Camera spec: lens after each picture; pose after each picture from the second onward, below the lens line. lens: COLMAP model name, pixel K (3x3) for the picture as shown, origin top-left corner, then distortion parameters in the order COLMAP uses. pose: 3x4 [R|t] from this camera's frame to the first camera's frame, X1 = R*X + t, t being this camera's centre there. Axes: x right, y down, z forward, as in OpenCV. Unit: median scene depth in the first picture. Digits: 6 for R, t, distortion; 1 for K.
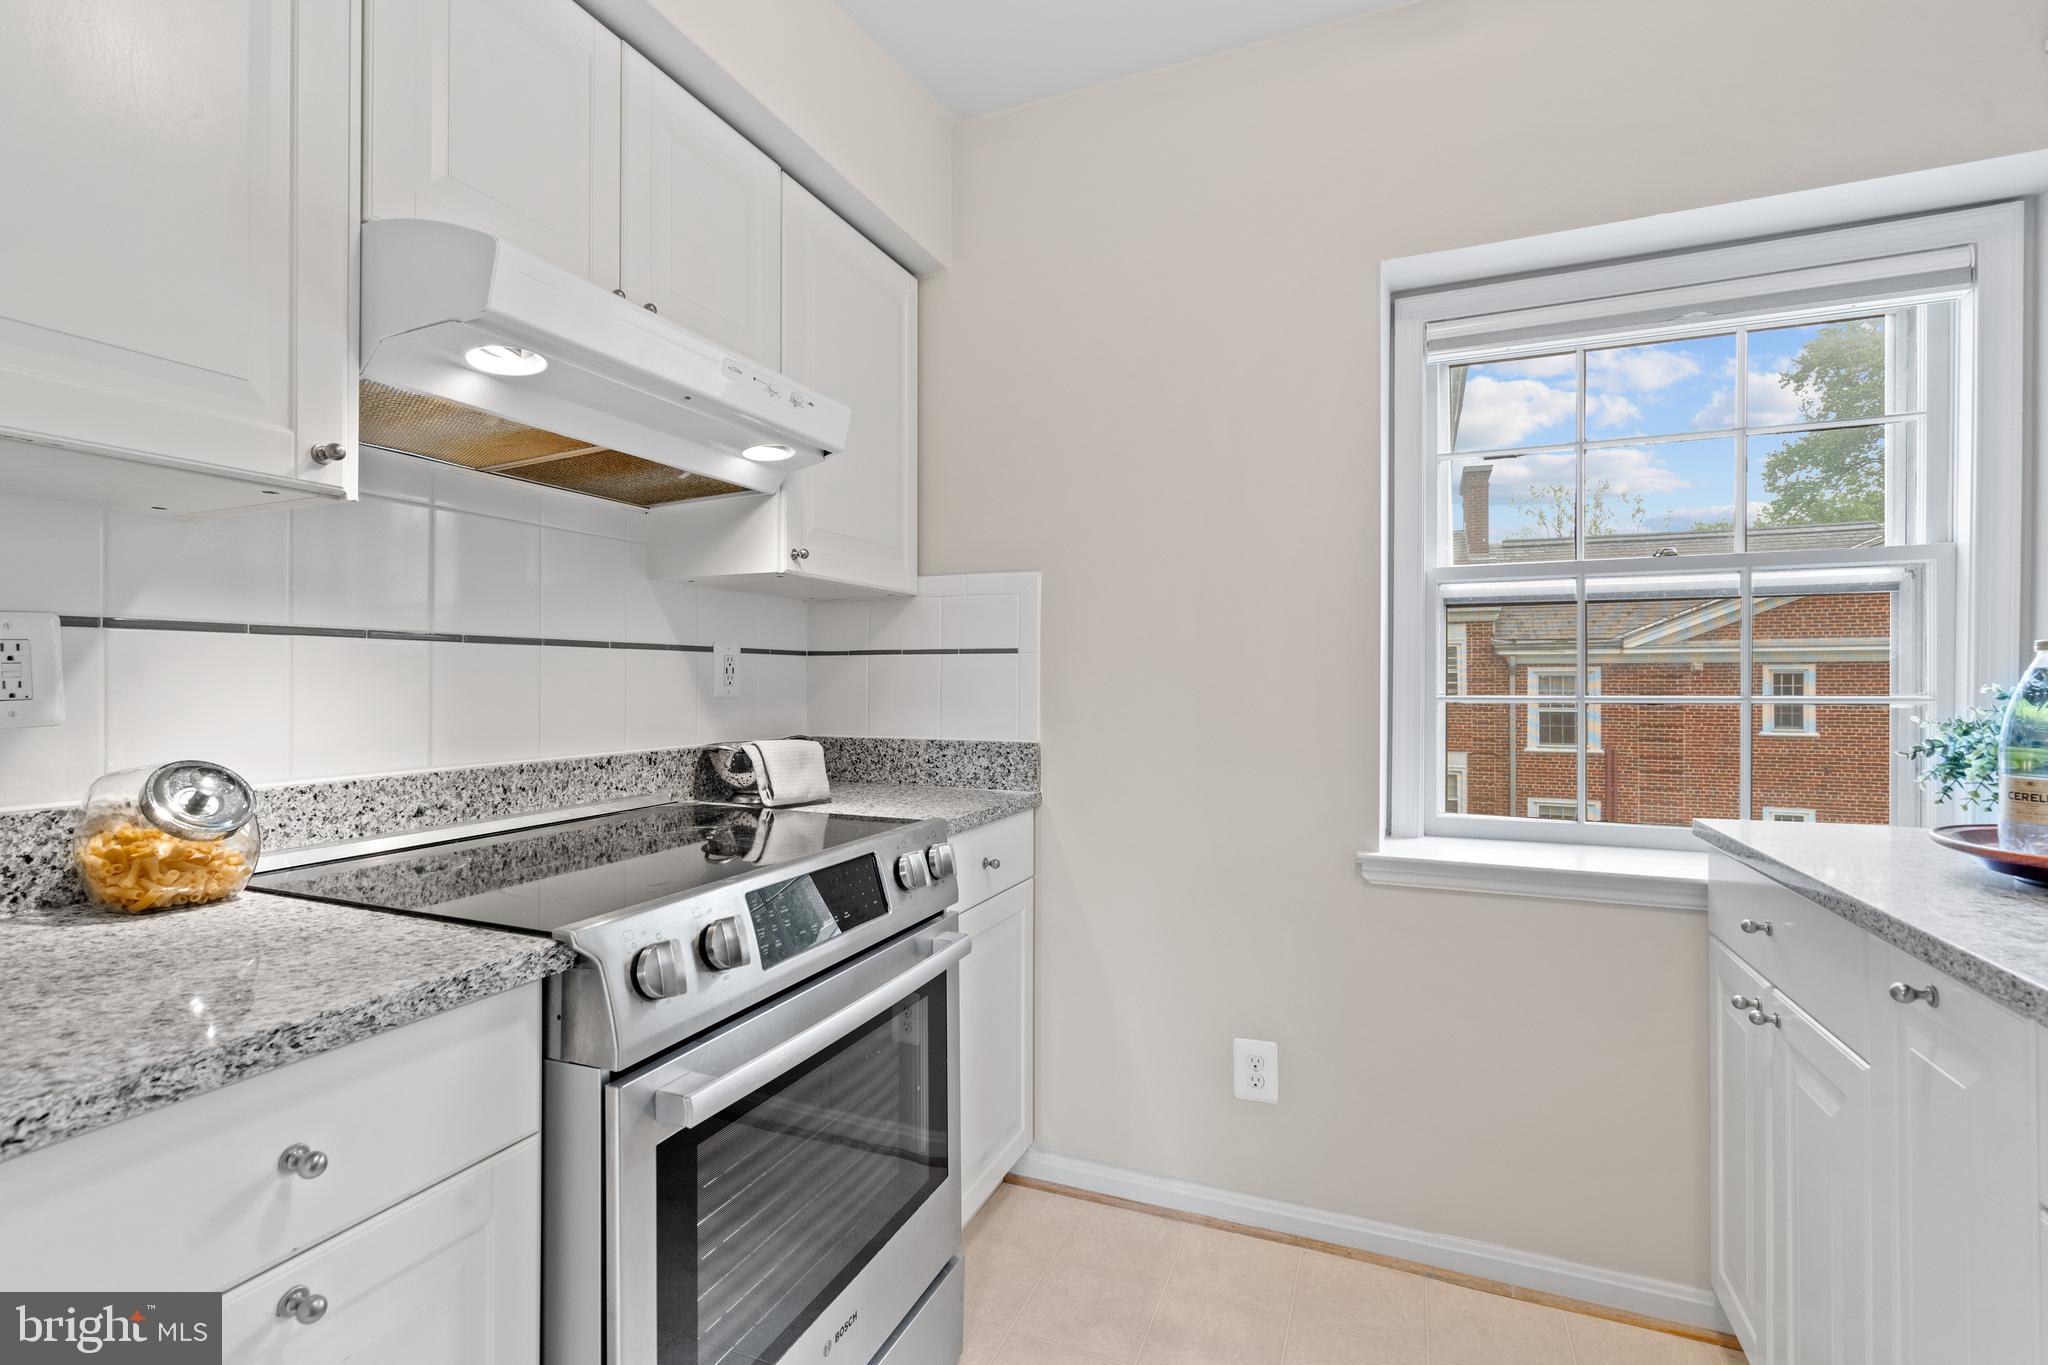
lens RADIAL K [[935.1, 0, 1000.7], [0, 935.1, 678.9], [0, 0, 1]] dist [-0.003417, 0.001361]
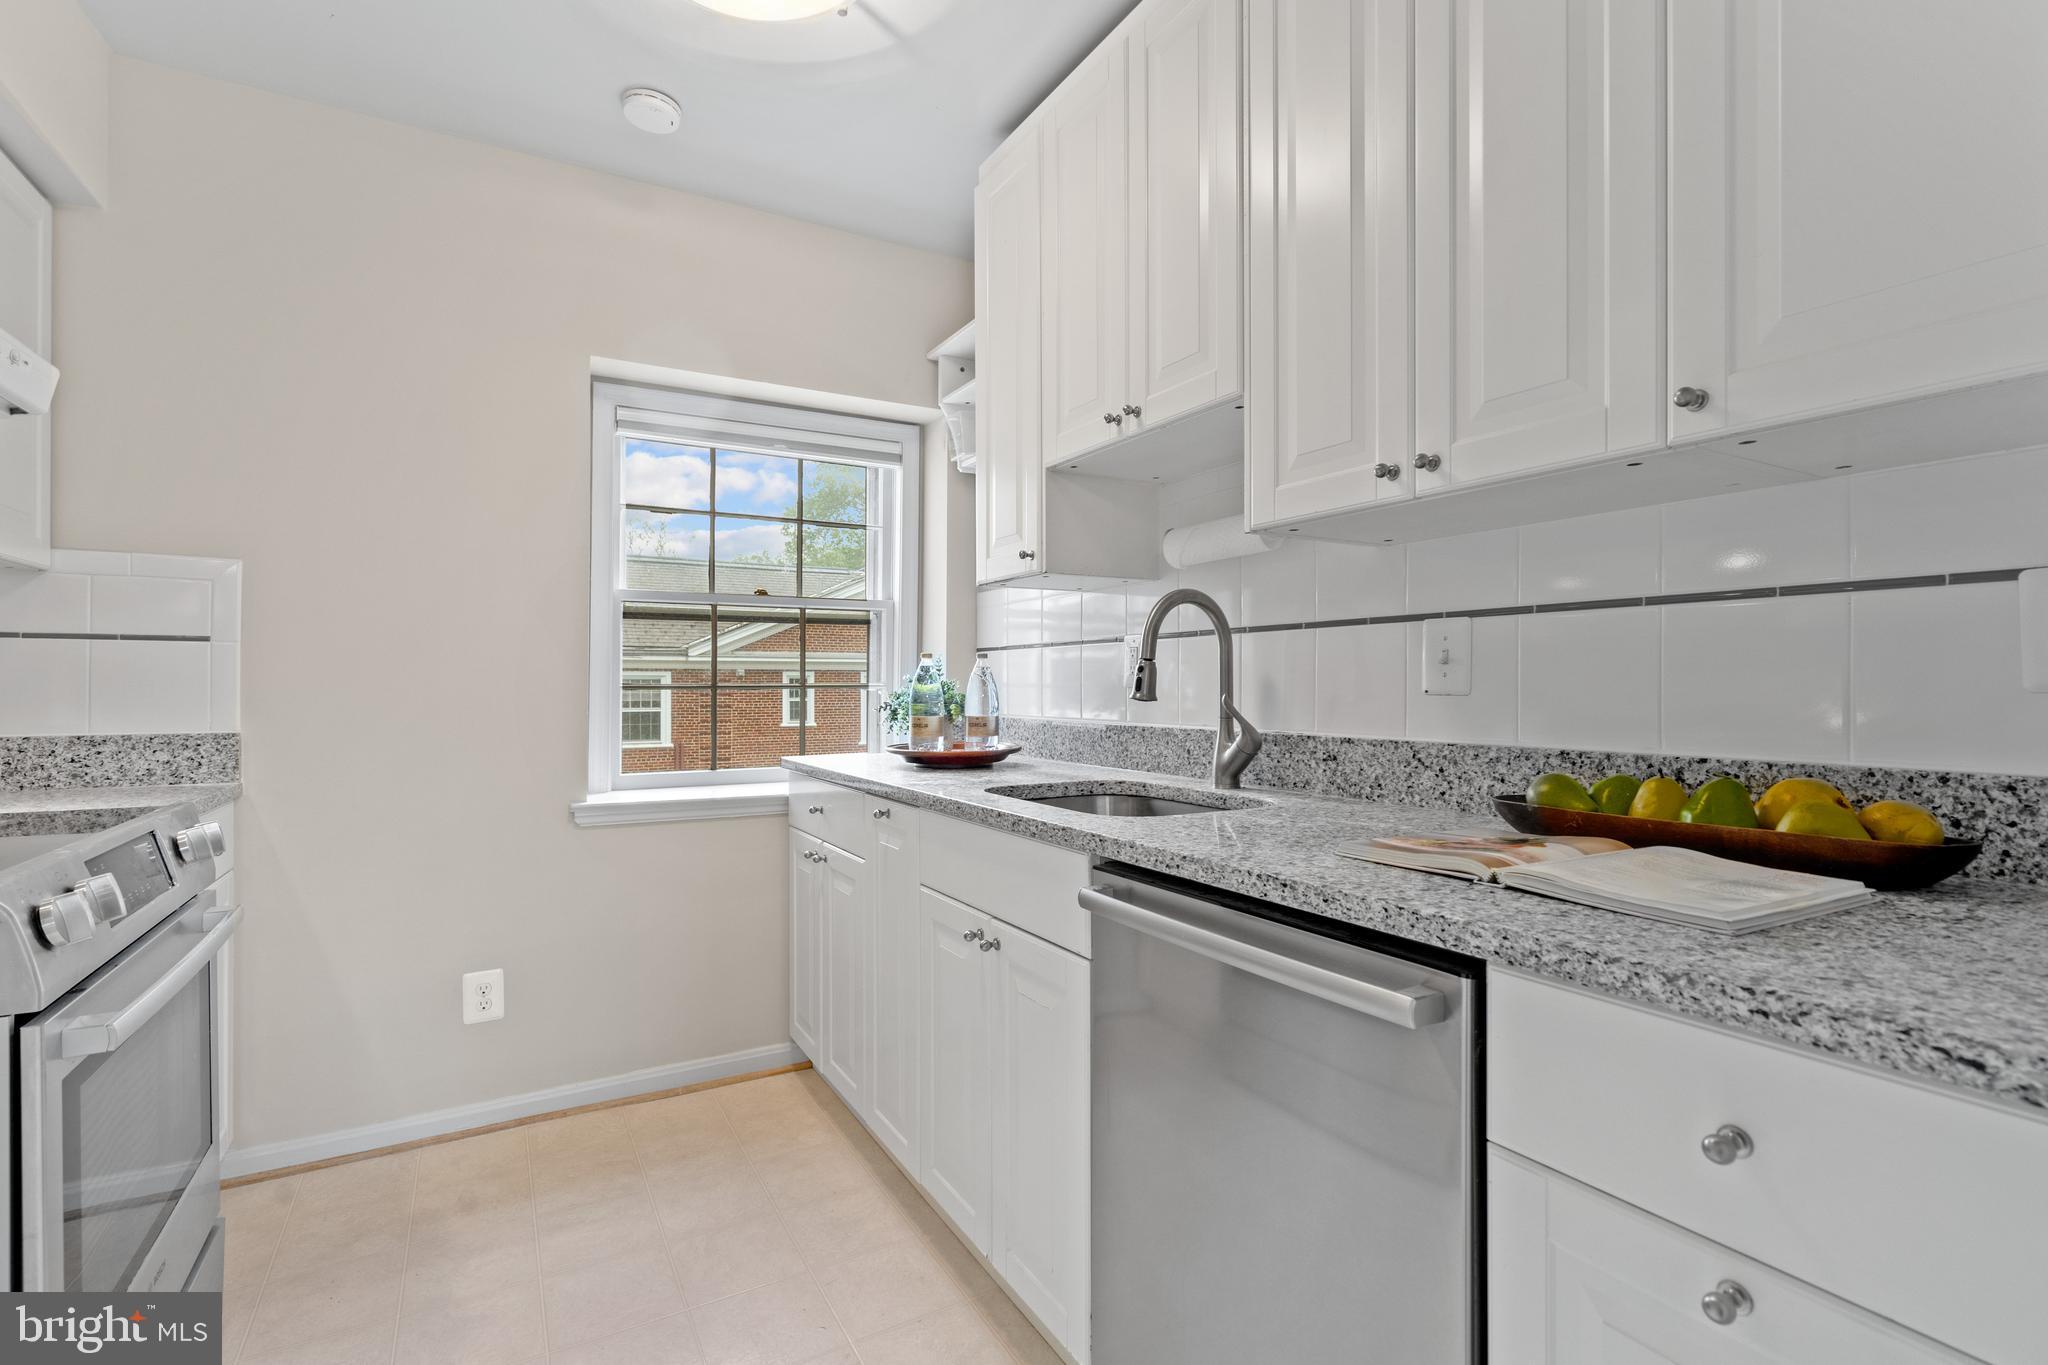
lens RADIAL K [[935.1, 0, 987.4], [0, 935.1, 687.6], [0, 0, 1]] dist [-0.003417, 0.001361]
pose [[0.621149, -0.001587, 0.783691, -0.267421], [-0.002798, 0.999987, 0.004242, 0.015666], [-0.783688, -0.004827, 0.621136, -0.253599]]
